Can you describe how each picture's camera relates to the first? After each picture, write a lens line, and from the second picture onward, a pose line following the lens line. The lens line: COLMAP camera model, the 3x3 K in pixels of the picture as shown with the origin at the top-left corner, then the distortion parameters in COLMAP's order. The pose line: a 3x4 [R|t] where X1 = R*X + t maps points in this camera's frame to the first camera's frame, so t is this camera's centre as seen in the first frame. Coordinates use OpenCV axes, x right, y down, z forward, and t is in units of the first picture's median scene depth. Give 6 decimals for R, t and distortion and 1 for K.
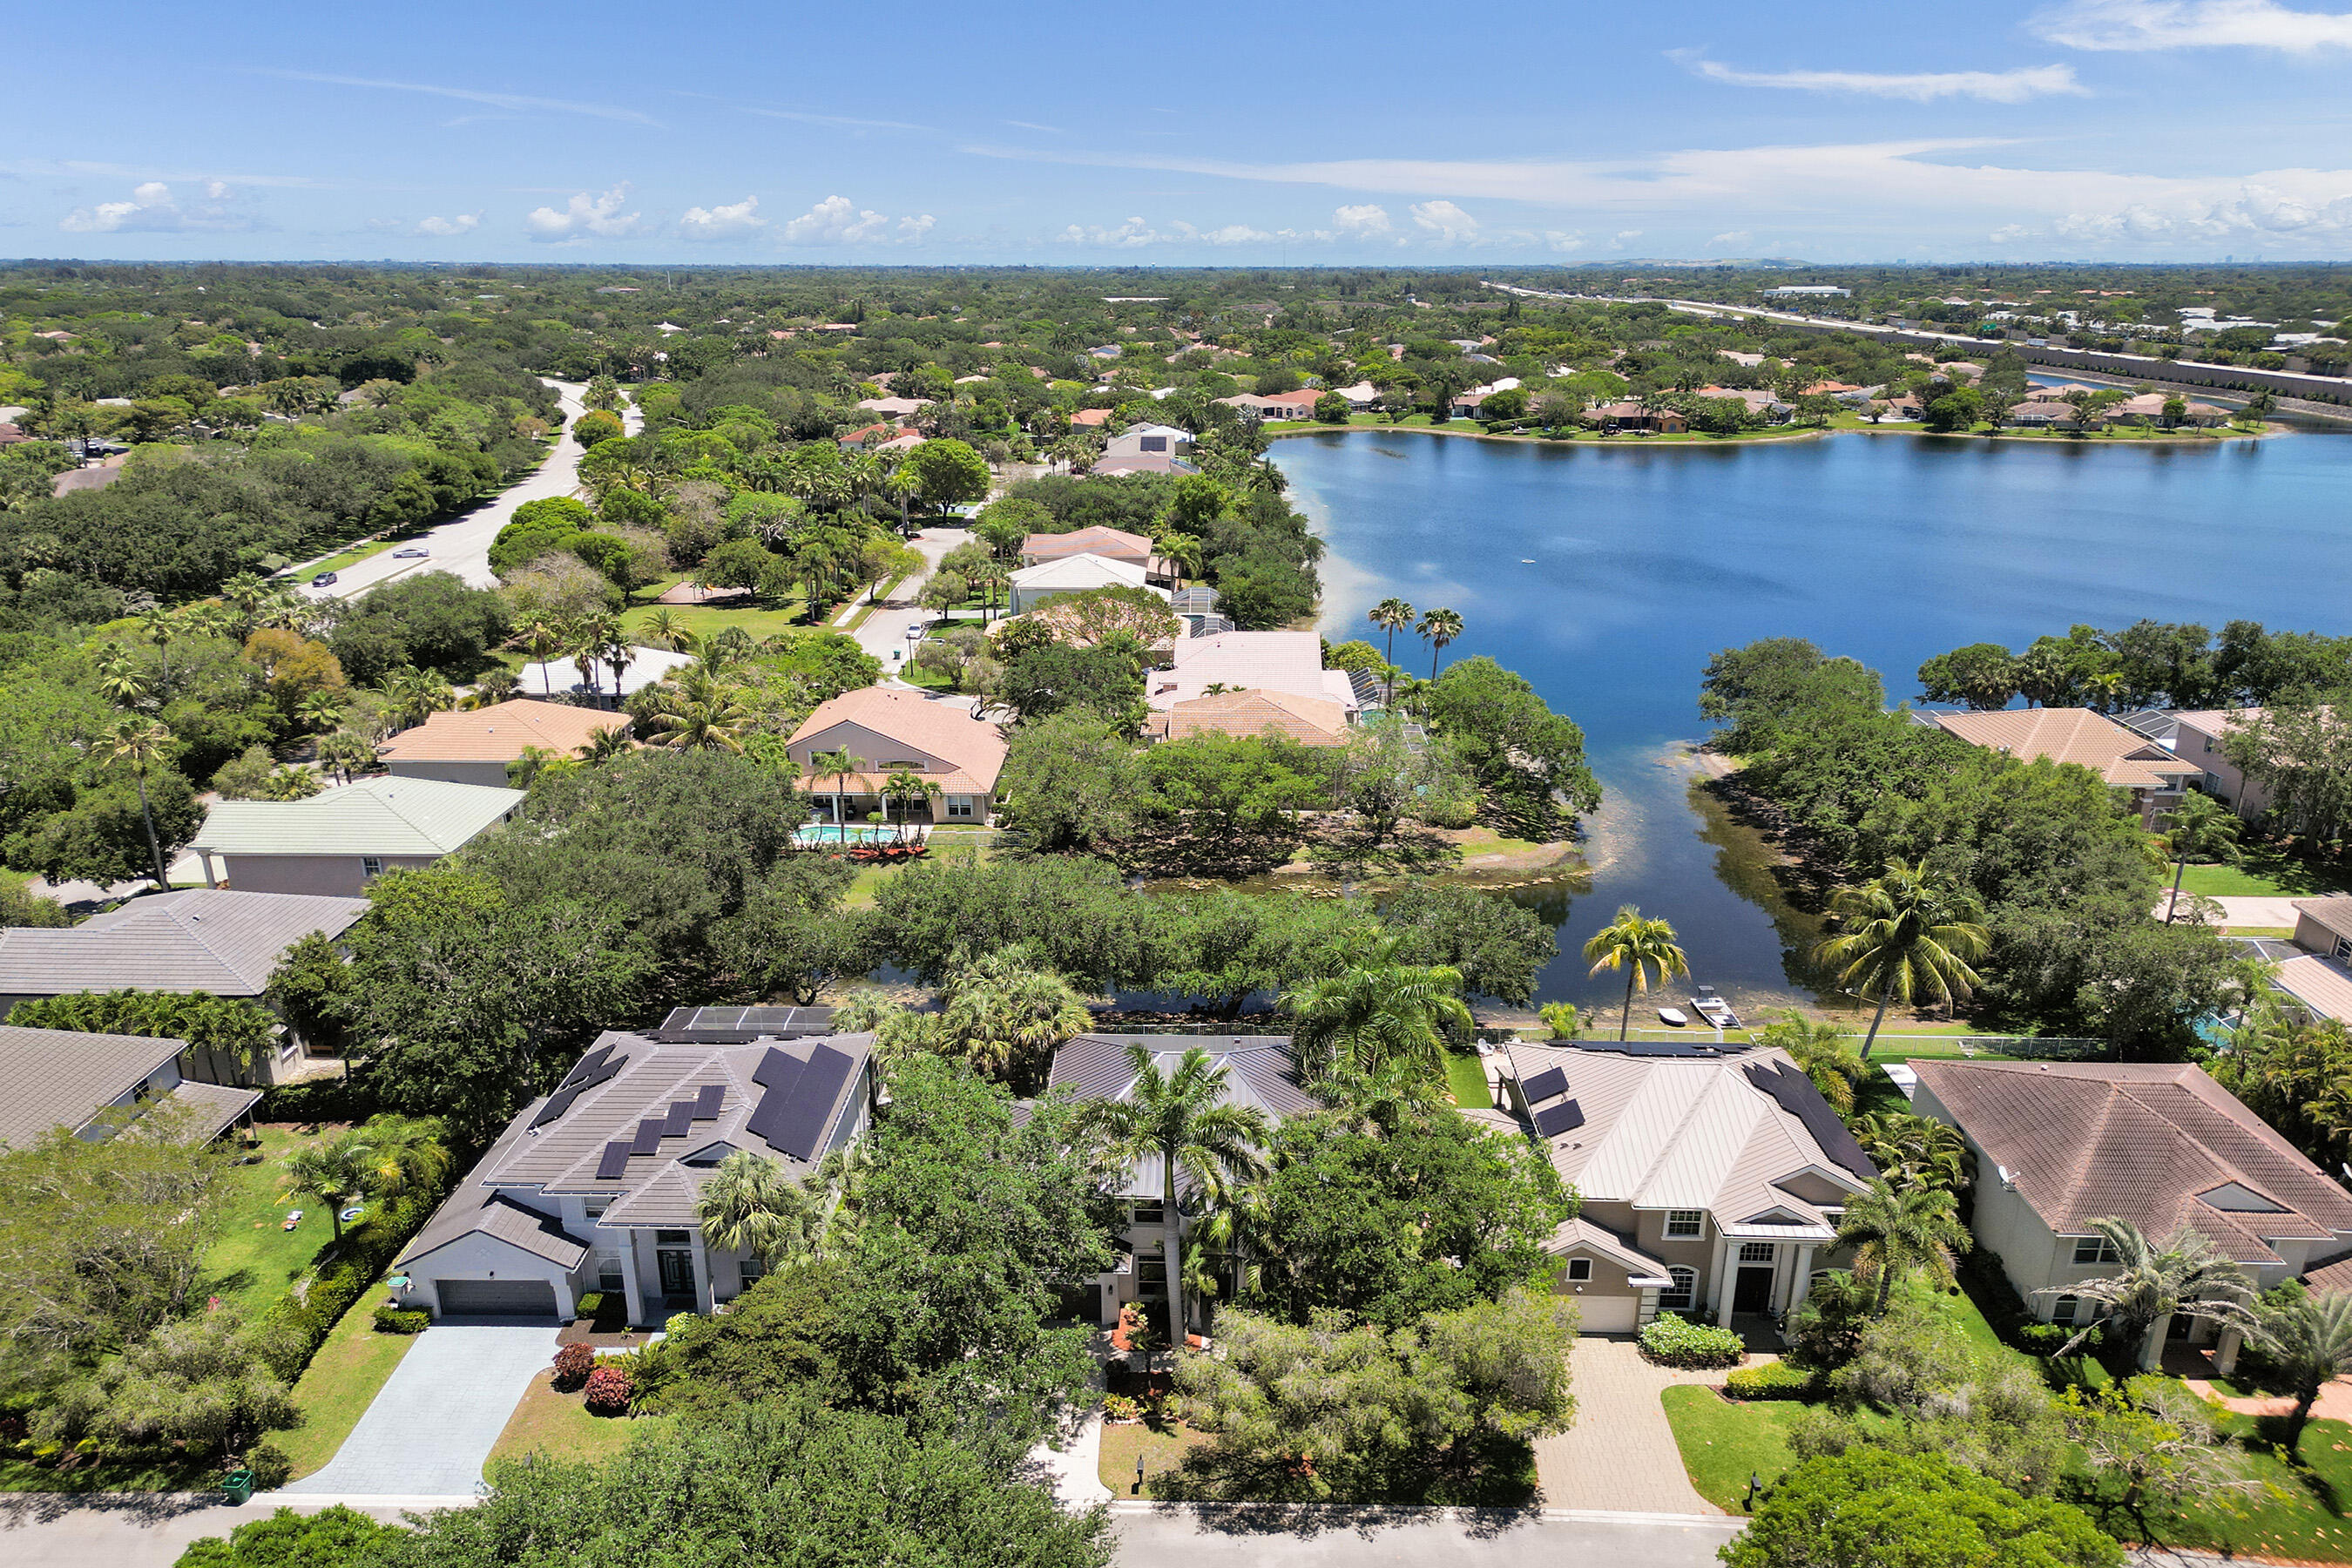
lens RADIAL K [[1687.5, 0, 1169.4], [0, 1687.5, 874.8], [0, 0, 1]] dist [0.075508, -0.080740]
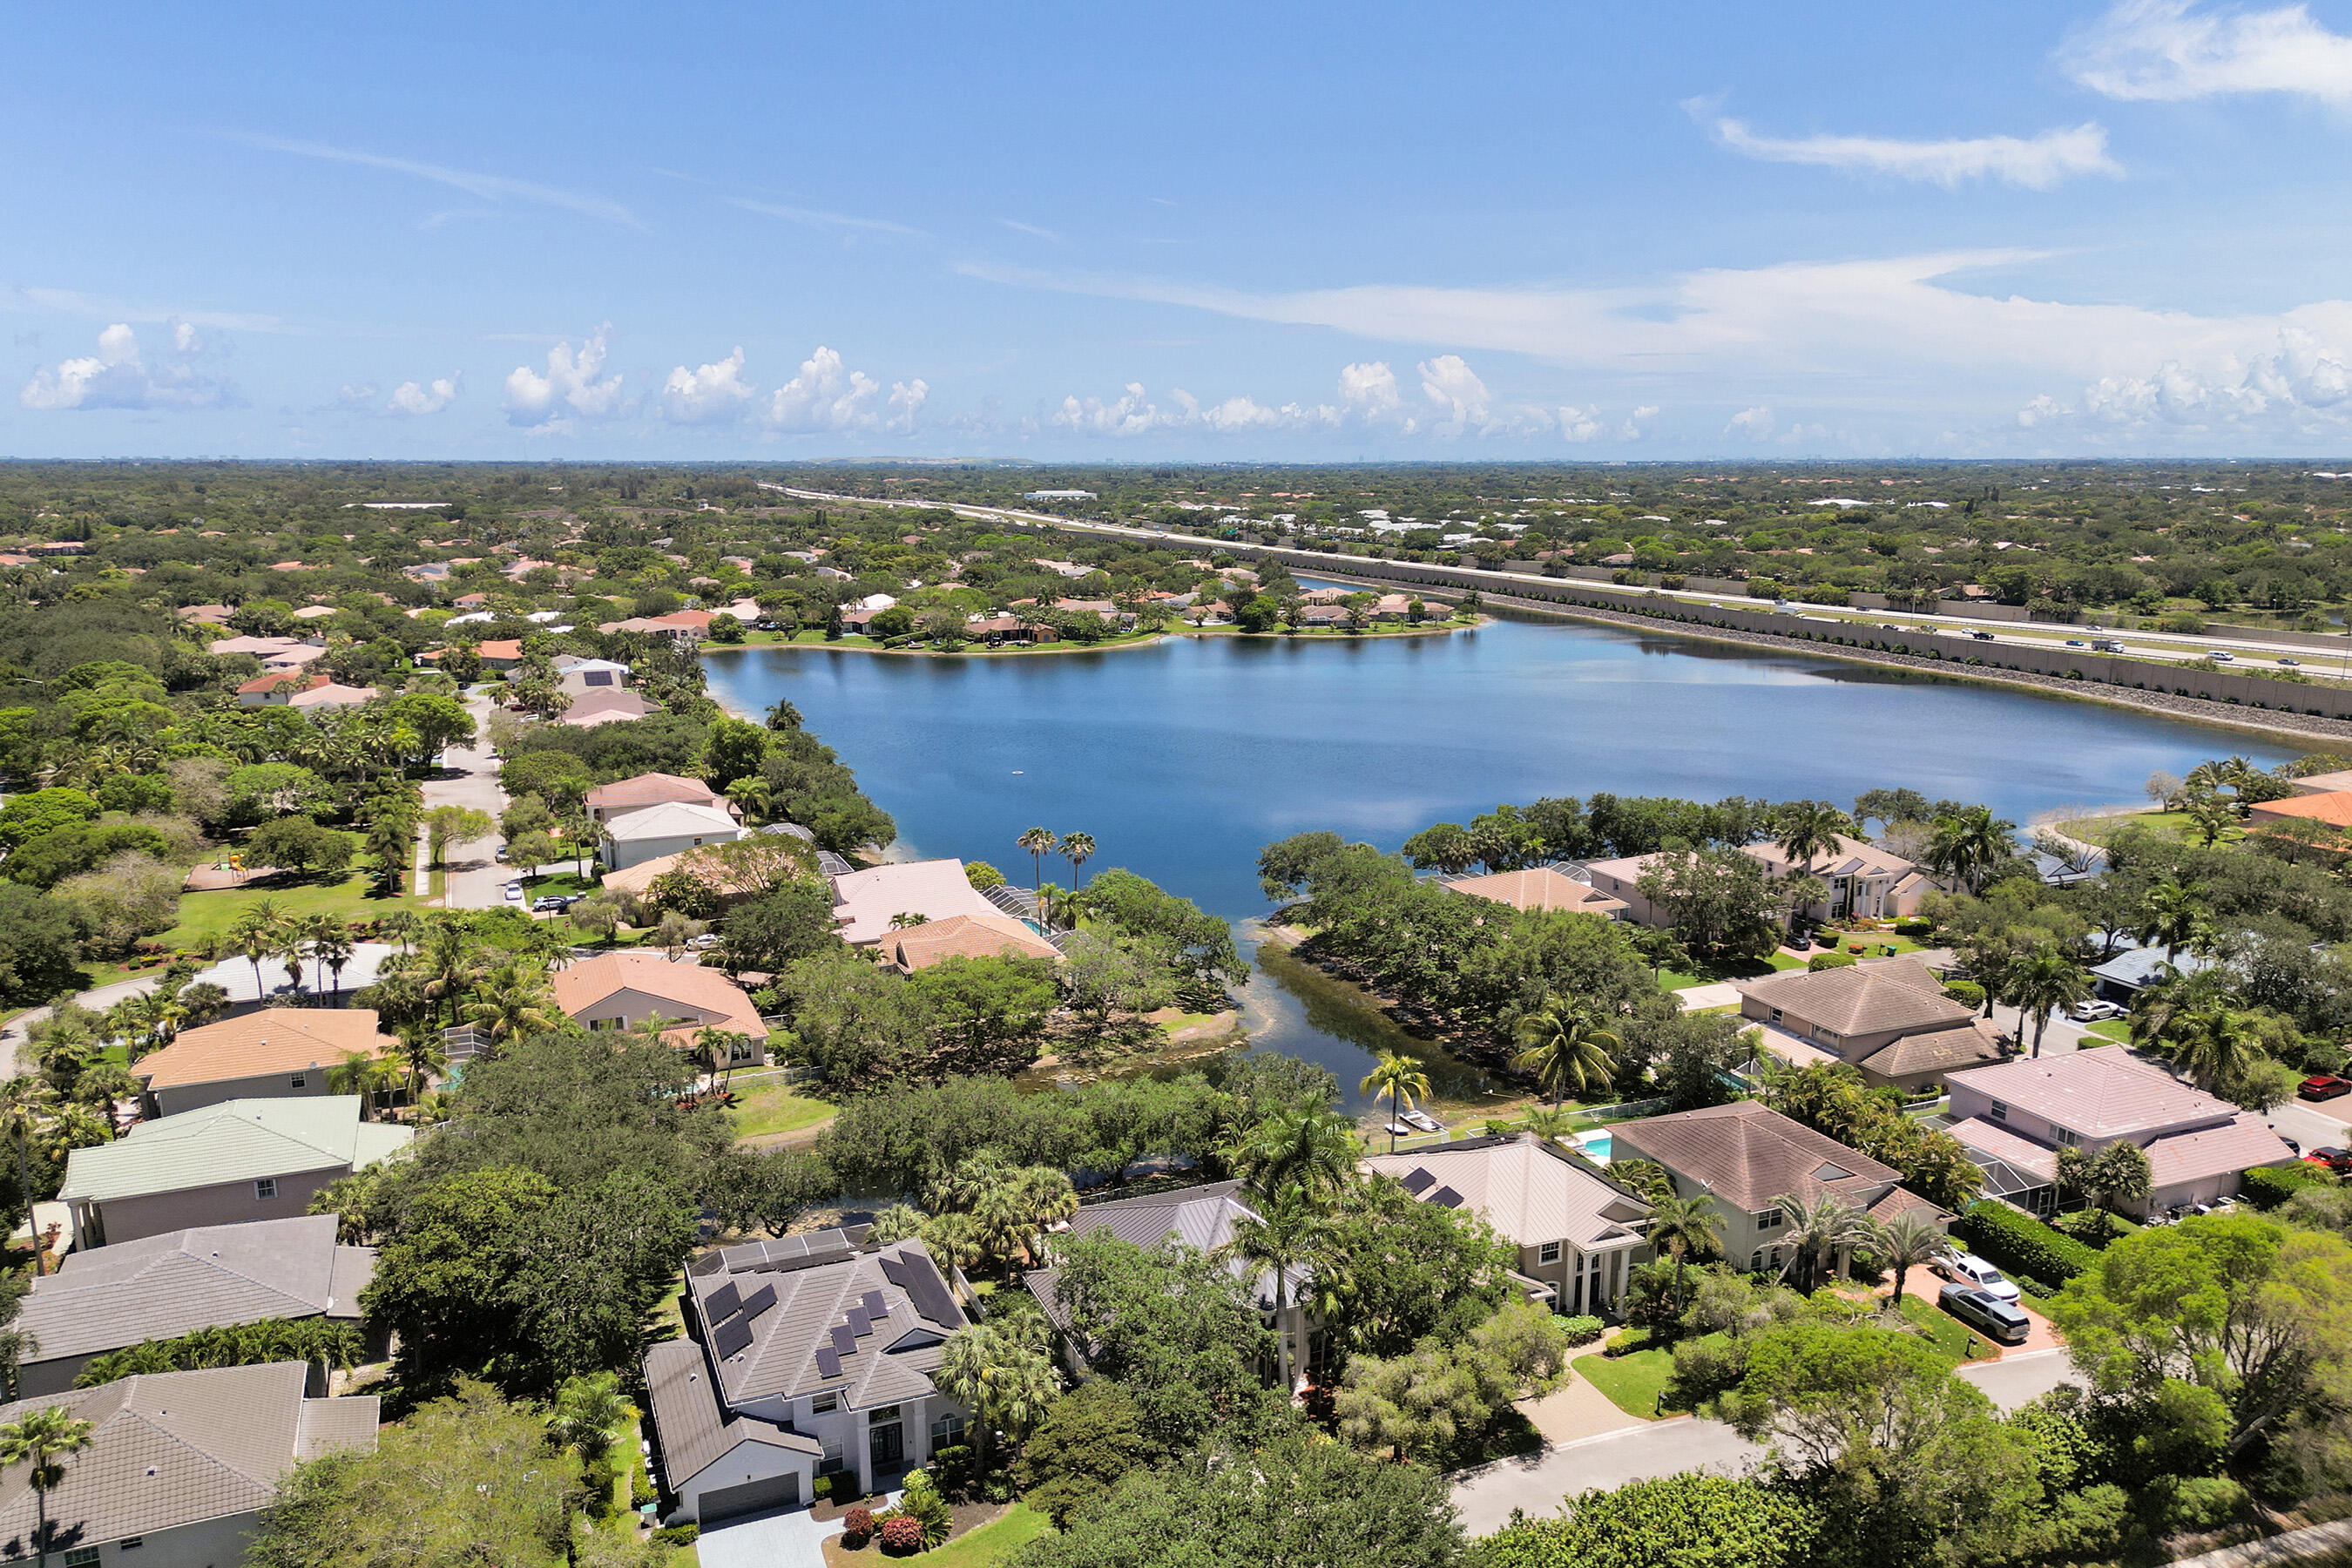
lens RADIAL K [[1708.5, 0, 1170.6], [0, 1708.5, 839.9], [0, 0, 1]] dist [0.070386, -0.077169]
pose [[0.912570, -0.091249, 0.398609, -0.348351], [0.140265, 0.985495, -0.095523, -0.033875], [-0.384111, 0.143082, 0.912133, -0.188250]]
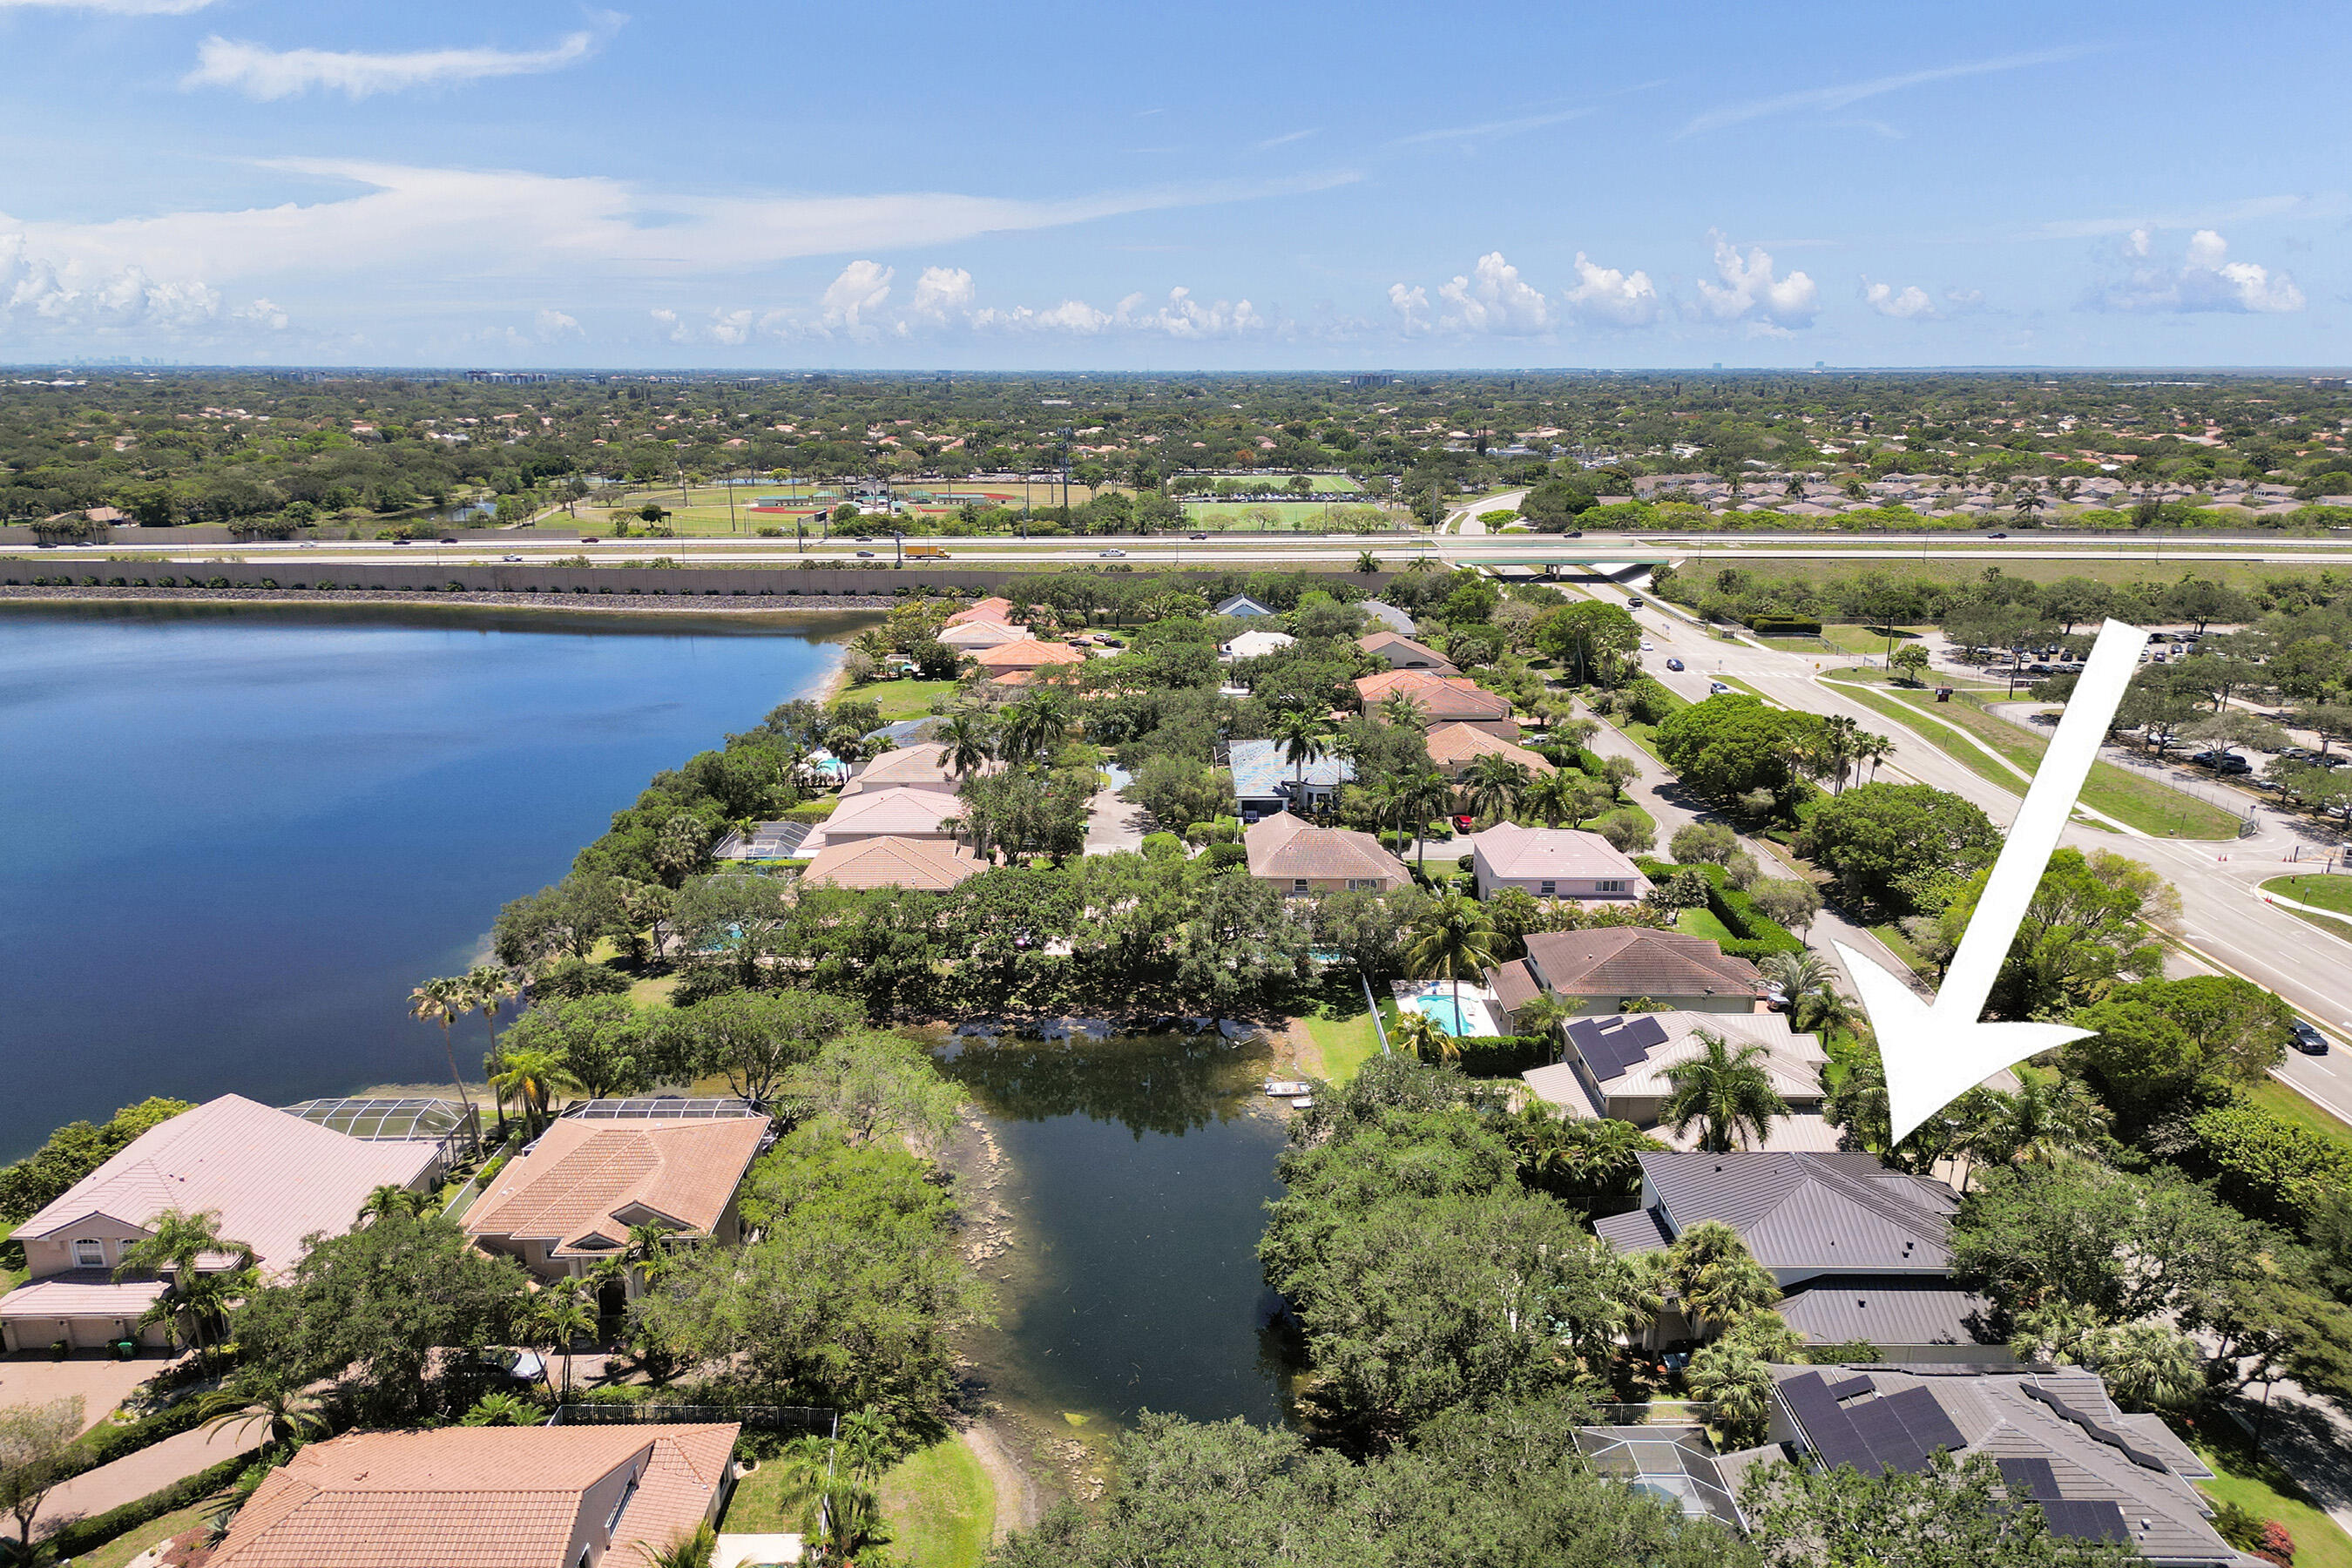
lens RADIAL K [[1701.3, 0, 1171.2], [0, 1701.3, 862.0], [0, 0, 1]] dist [0.059112, -0.051101]
pose [[-0.028159, -0.289242, 0.956842, -0.807208], [0.341238, 0.896937, 0.281176, -0.428015], [-0.939555, 0.334429, 0.073443, 0.822374]]
